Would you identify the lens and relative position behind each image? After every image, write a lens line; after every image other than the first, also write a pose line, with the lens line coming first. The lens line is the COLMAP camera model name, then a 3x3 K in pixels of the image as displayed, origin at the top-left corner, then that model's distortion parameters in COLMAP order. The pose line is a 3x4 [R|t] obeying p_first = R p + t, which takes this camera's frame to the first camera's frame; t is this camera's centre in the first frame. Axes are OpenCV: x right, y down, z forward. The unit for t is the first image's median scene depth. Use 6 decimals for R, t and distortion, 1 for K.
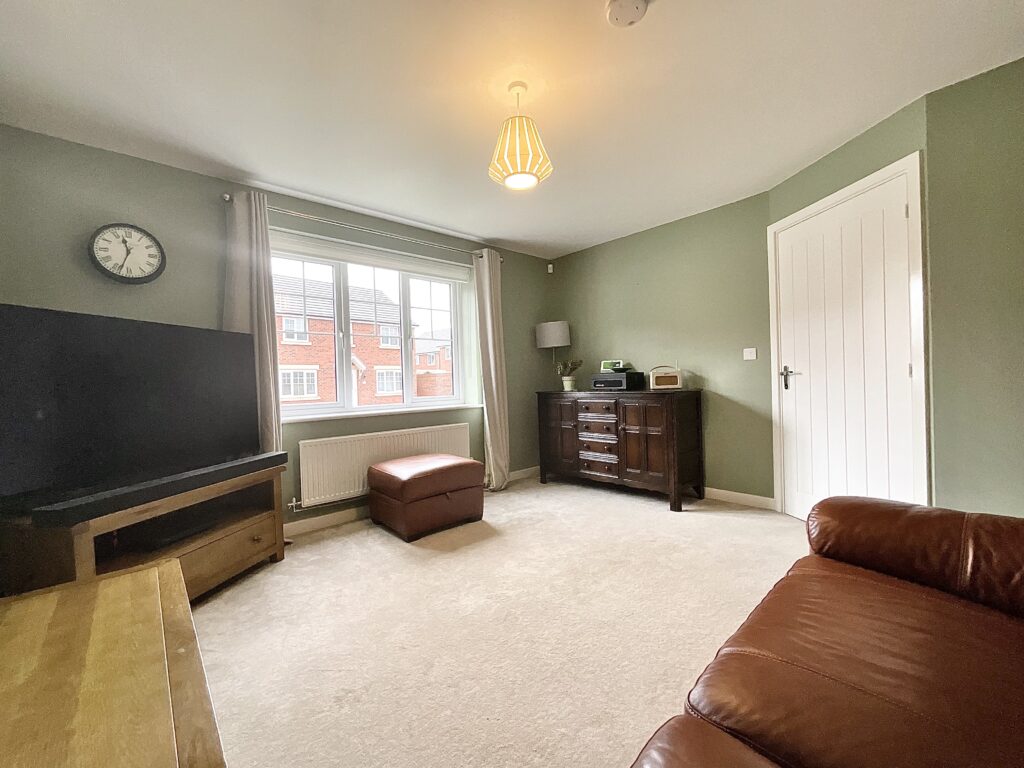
lens RADIAL K [[412.9, 0, 510.9], [0, 412.9, 387.6], [0, 0, 1]] dist [0.003662, 0.000234]
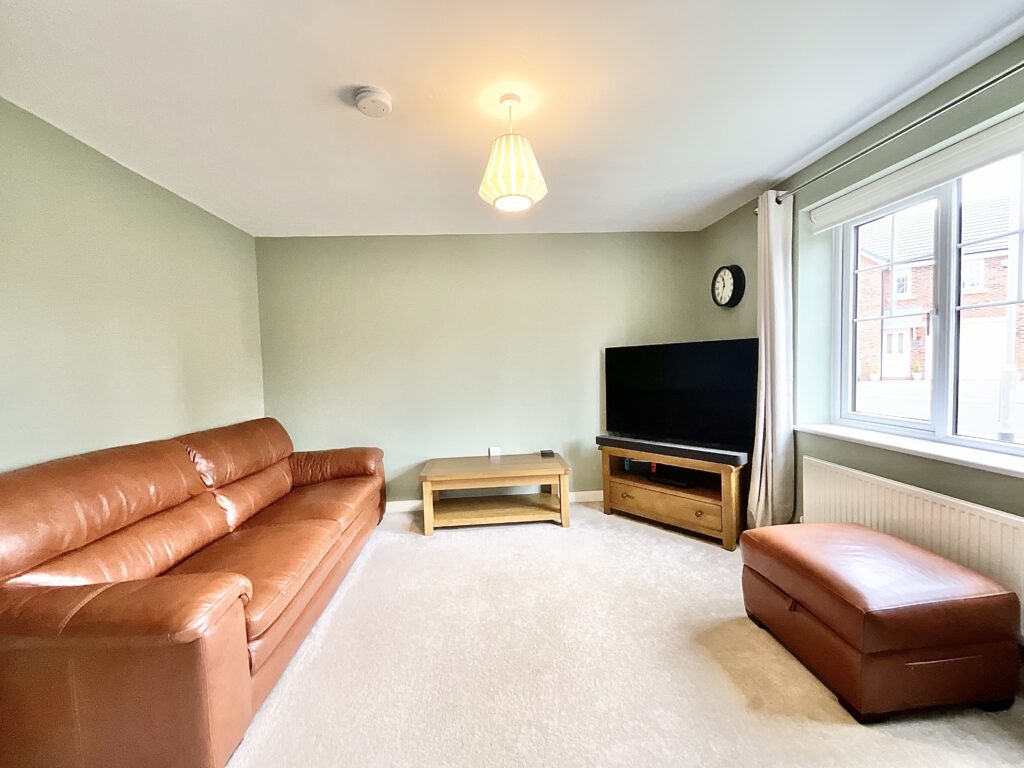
lens RADIAL K [[412.9, 0, 513.5], [0, 412.9, 383.8], [0, 0, 1]] dist [0.003662, 0.000234]
pose [[-0.614666, 0.090115, -0.783623, 0.652956], [0.042591, 0.995795, 0.081106, -0.140312], [0.787637, 0.016478, -0.615919, 1.309117]]
